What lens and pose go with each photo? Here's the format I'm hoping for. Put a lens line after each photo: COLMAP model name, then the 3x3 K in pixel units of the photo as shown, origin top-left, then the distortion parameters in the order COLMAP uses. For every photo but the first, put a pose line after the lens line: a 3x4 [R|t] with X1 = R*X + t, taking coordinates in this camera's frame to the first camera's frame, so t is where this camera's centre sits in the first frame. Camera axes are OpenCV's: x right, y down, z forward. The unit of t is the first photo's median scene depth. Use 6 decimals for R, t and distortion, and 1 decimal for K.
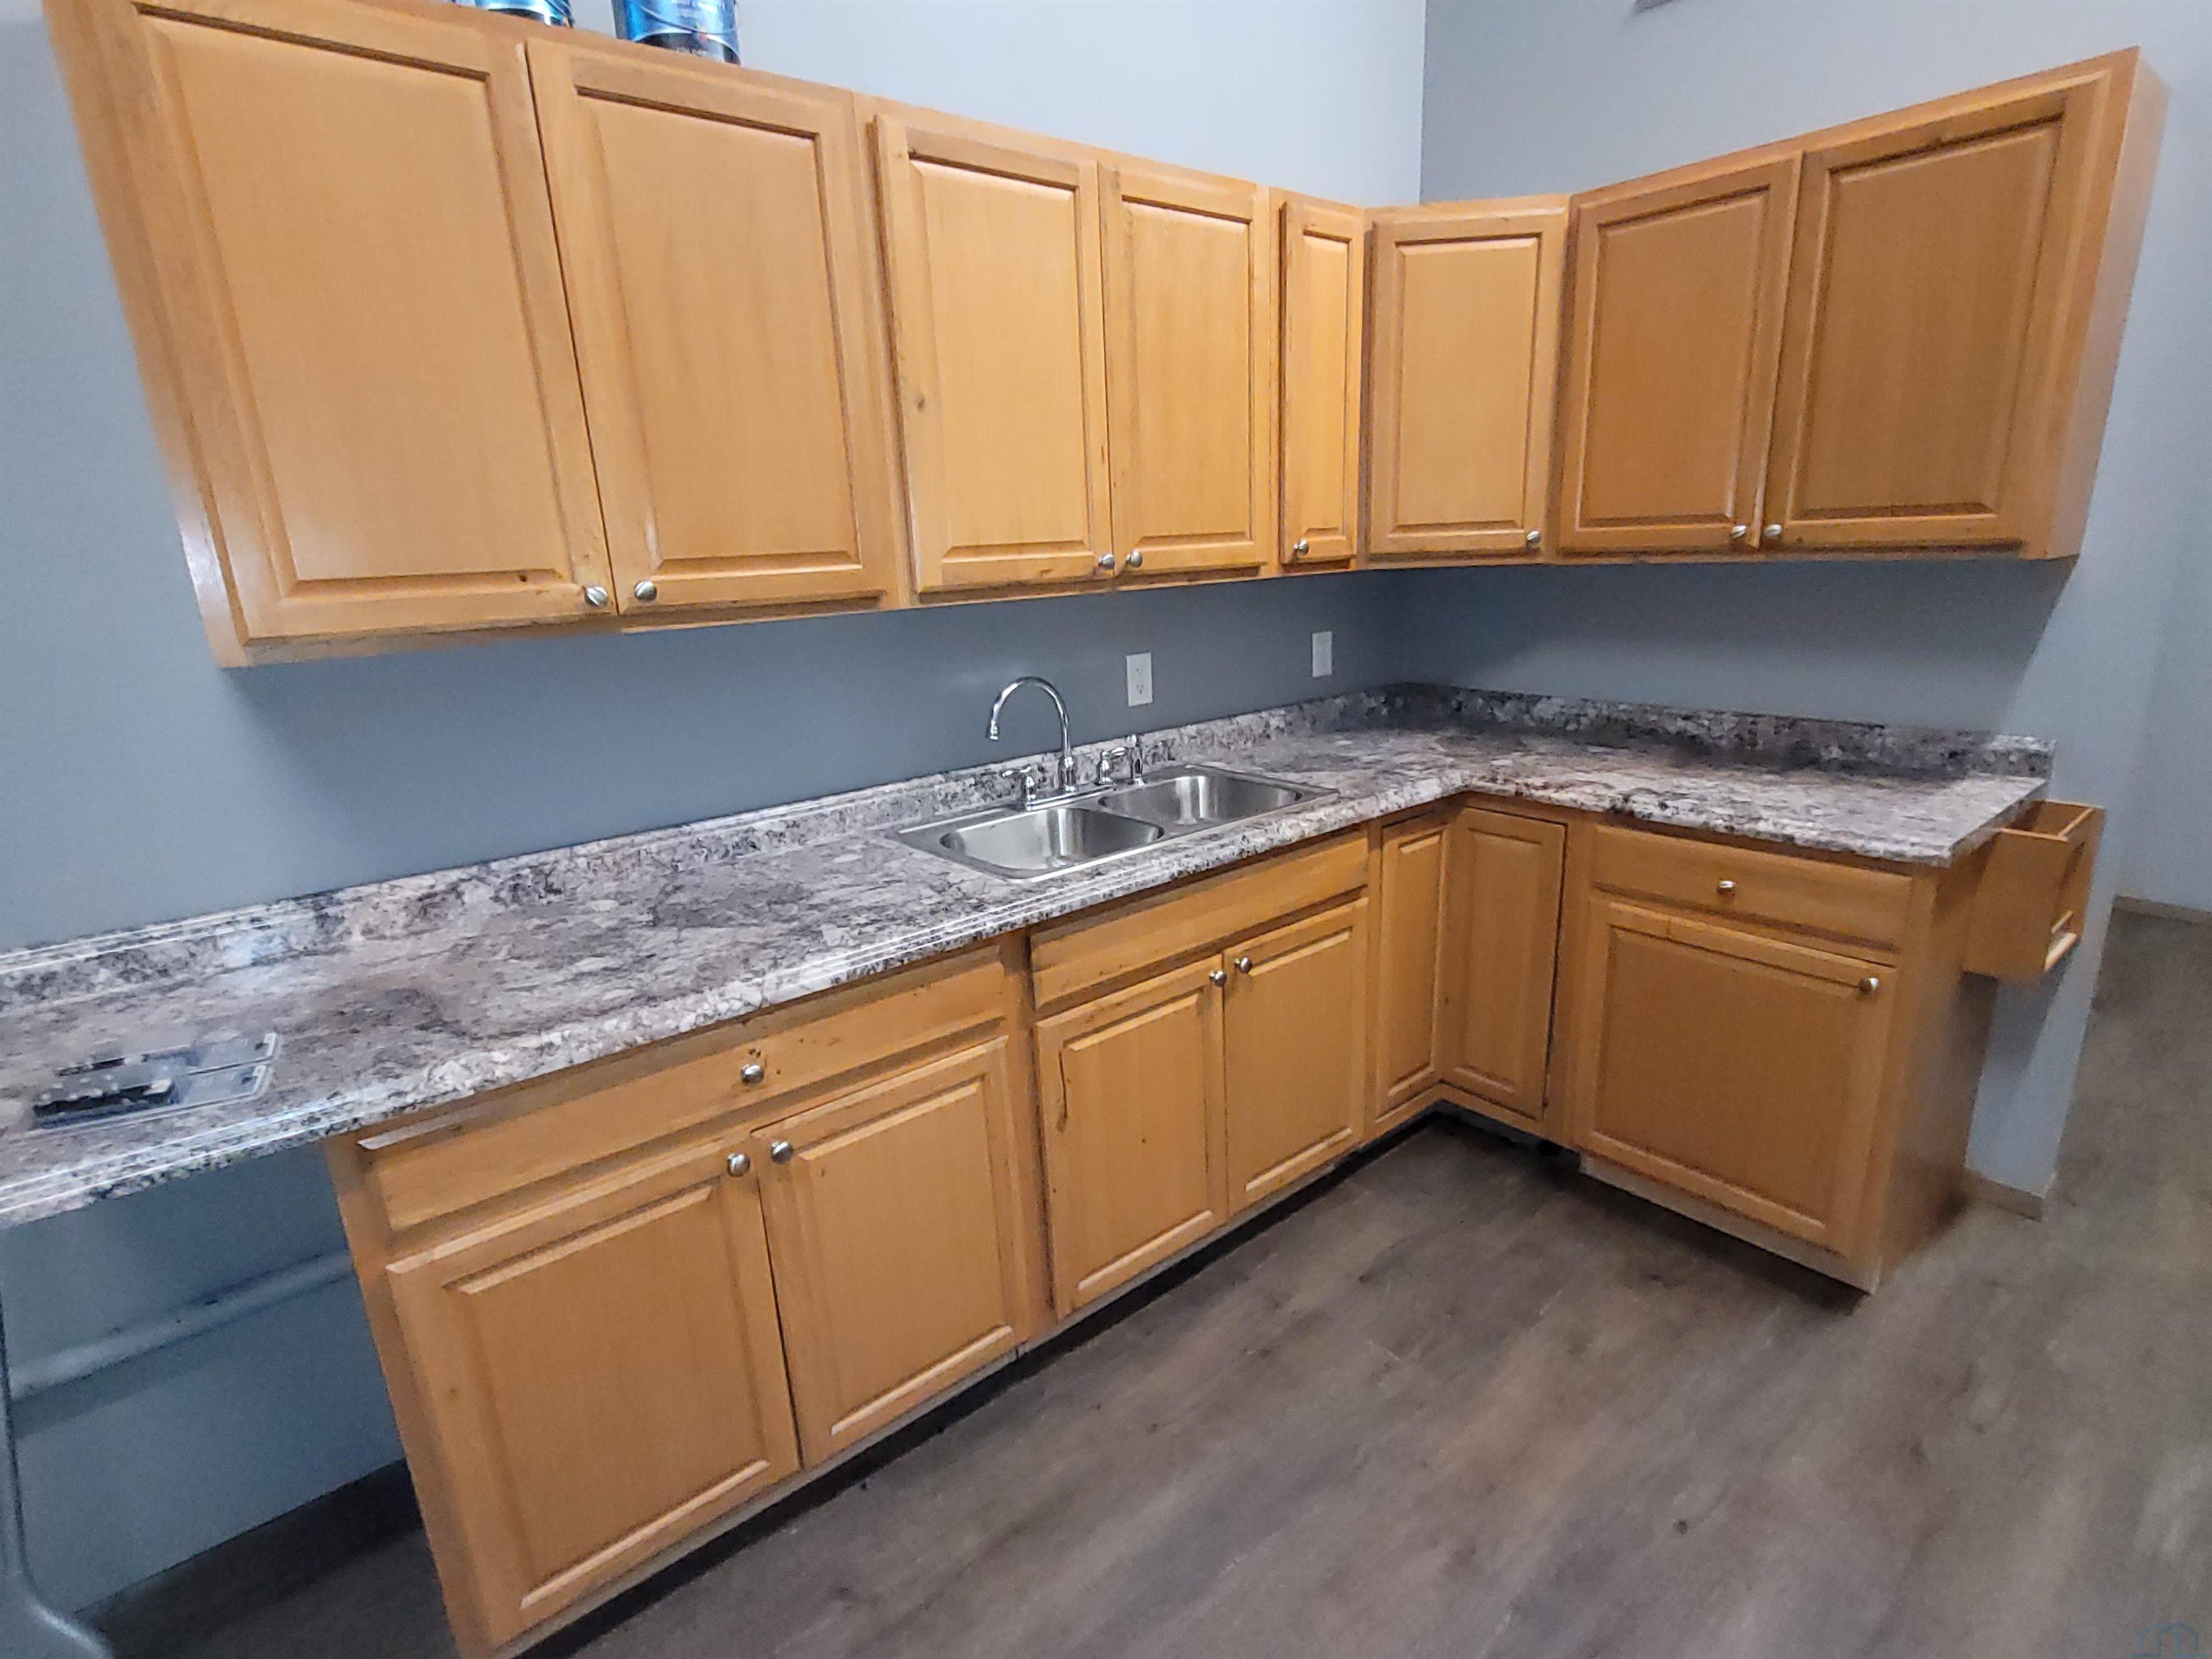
lens RADIAL K [[1126.3, 0, 1110.0], [0, 1126.3, 867.5], [0, 0, 1]] dist [-0.003375, 0.001123]
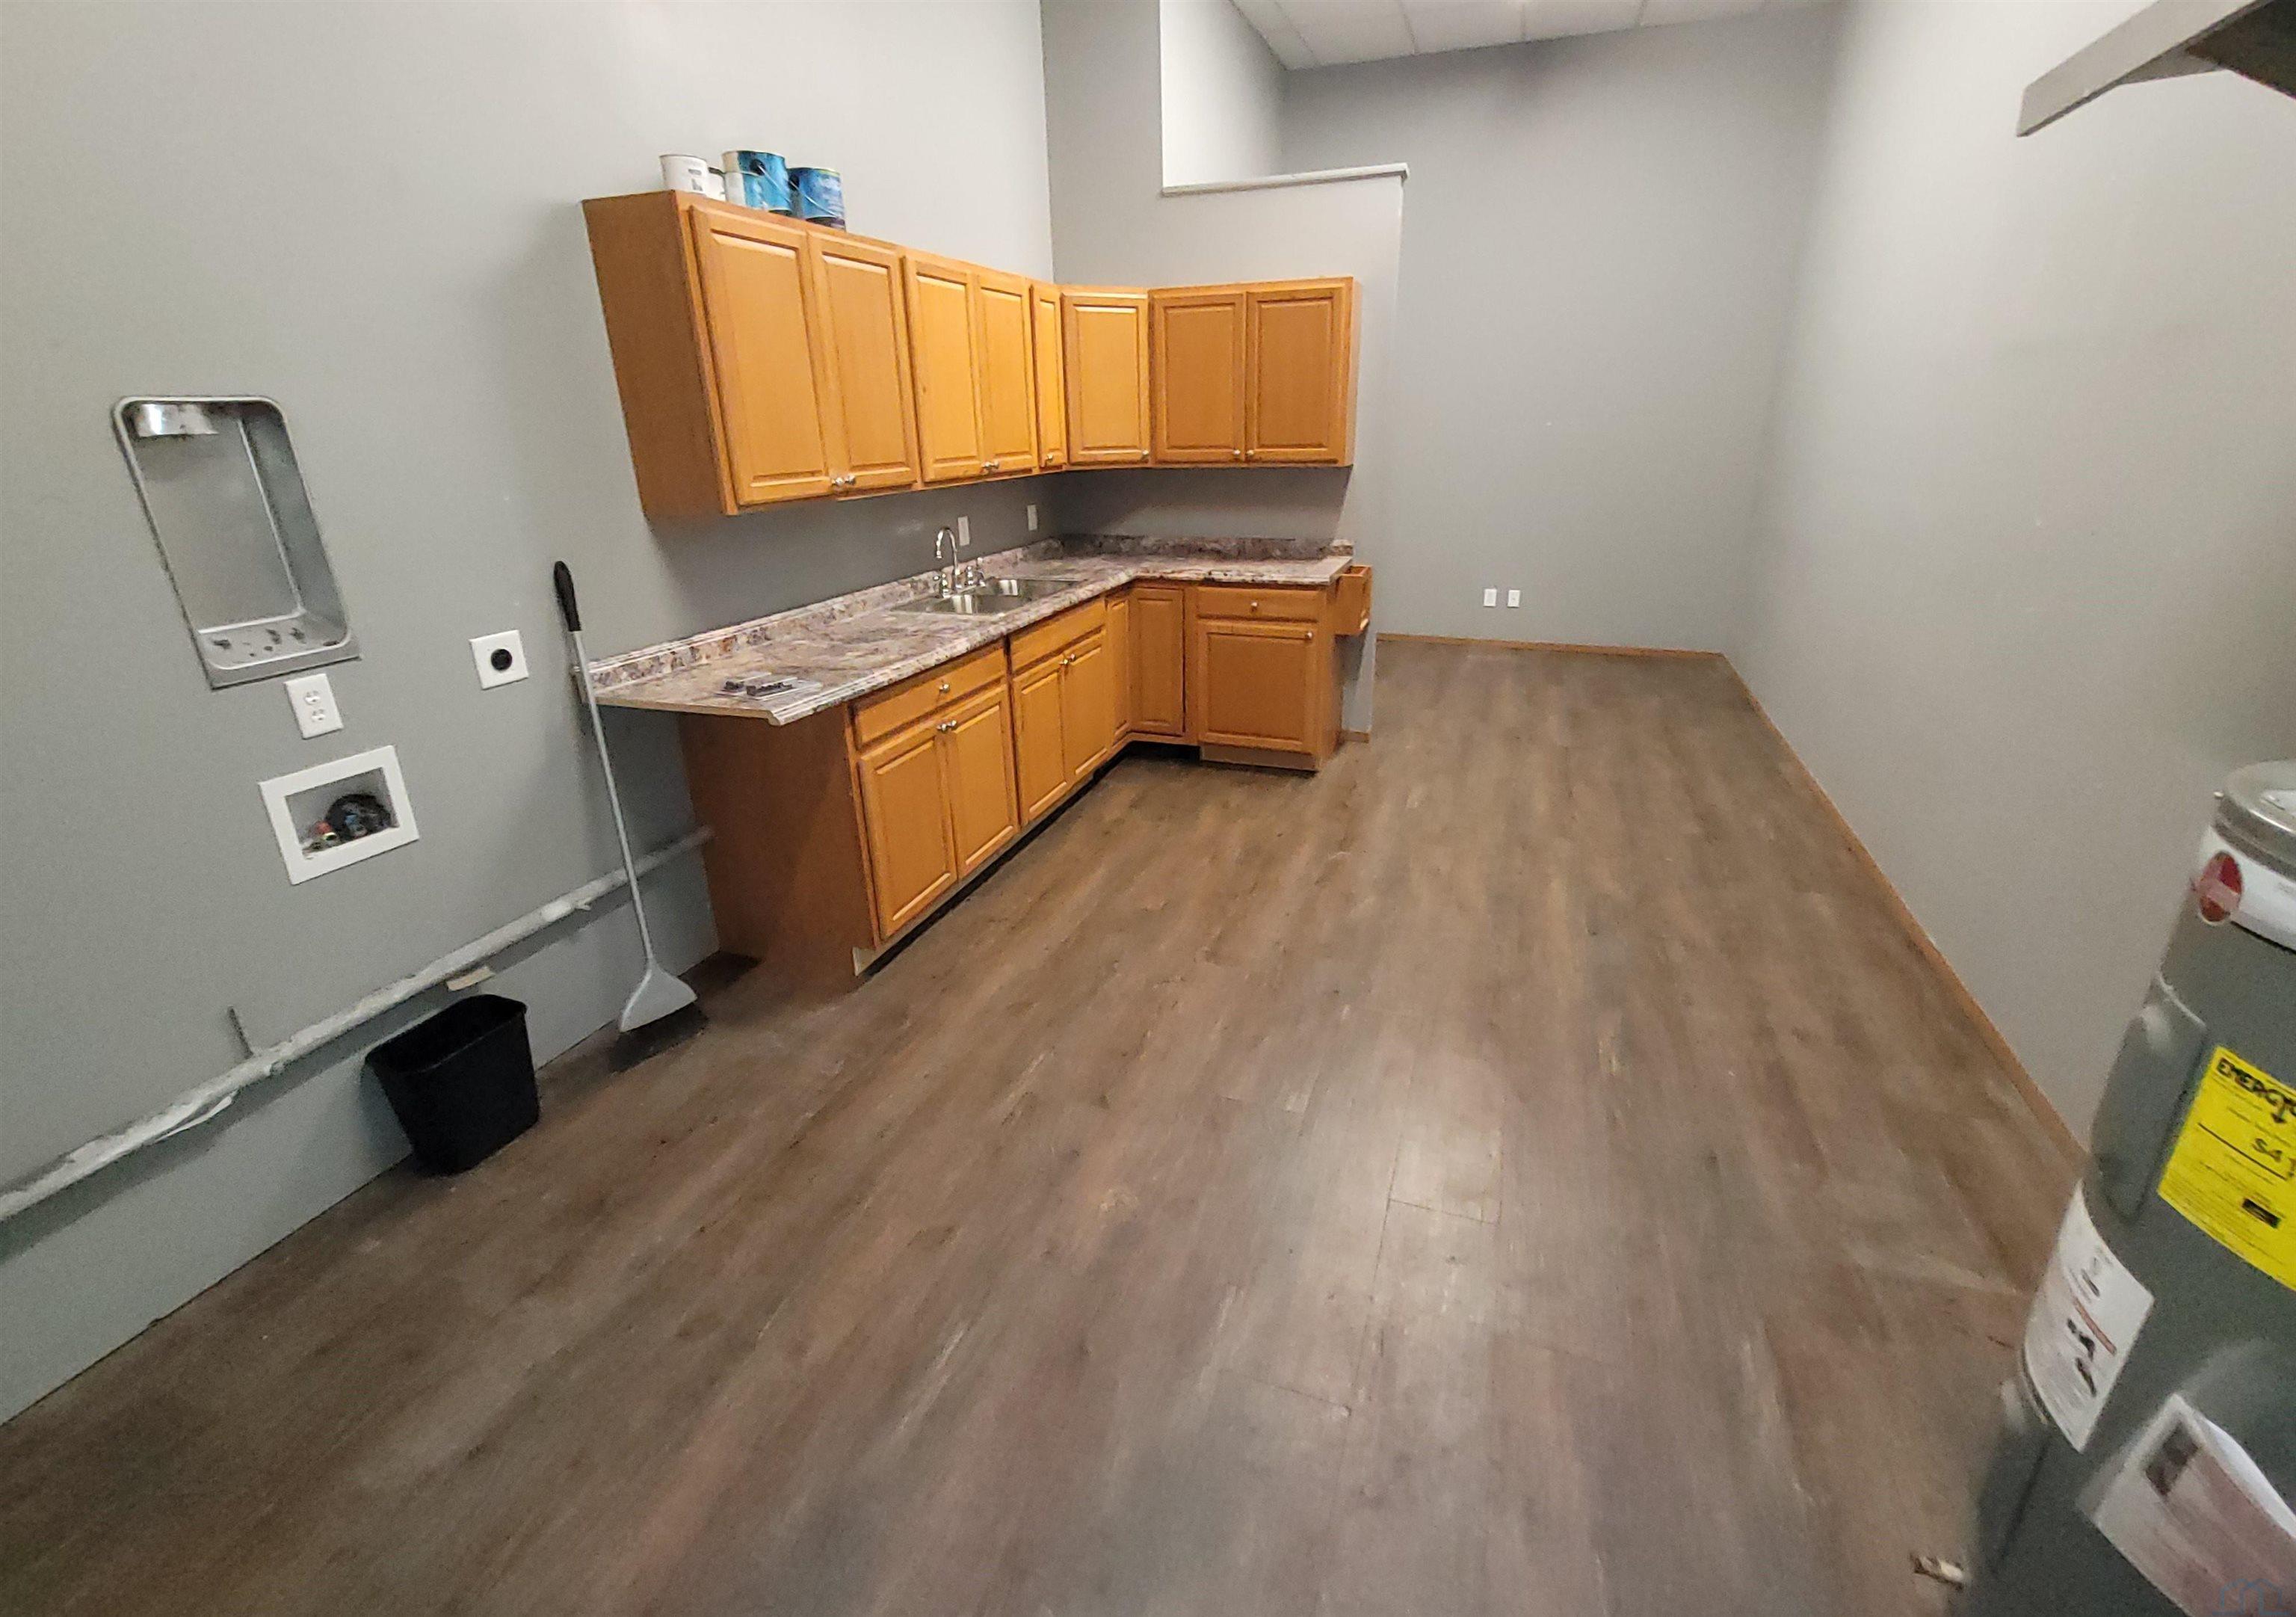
lens RADIAL K [[1002.0, 0, 1148.0], [0, 1002.0, 808.5], [0, 0, 1]] dist [-0.001262, 0.000136]
pose [[0.868540, -0.158197, 0.469693, -0.695973], [0.126237, 0.987046, 0.099012, 0.197765], [-0.479272, -0.026703, 0.877260, -0.749459]]
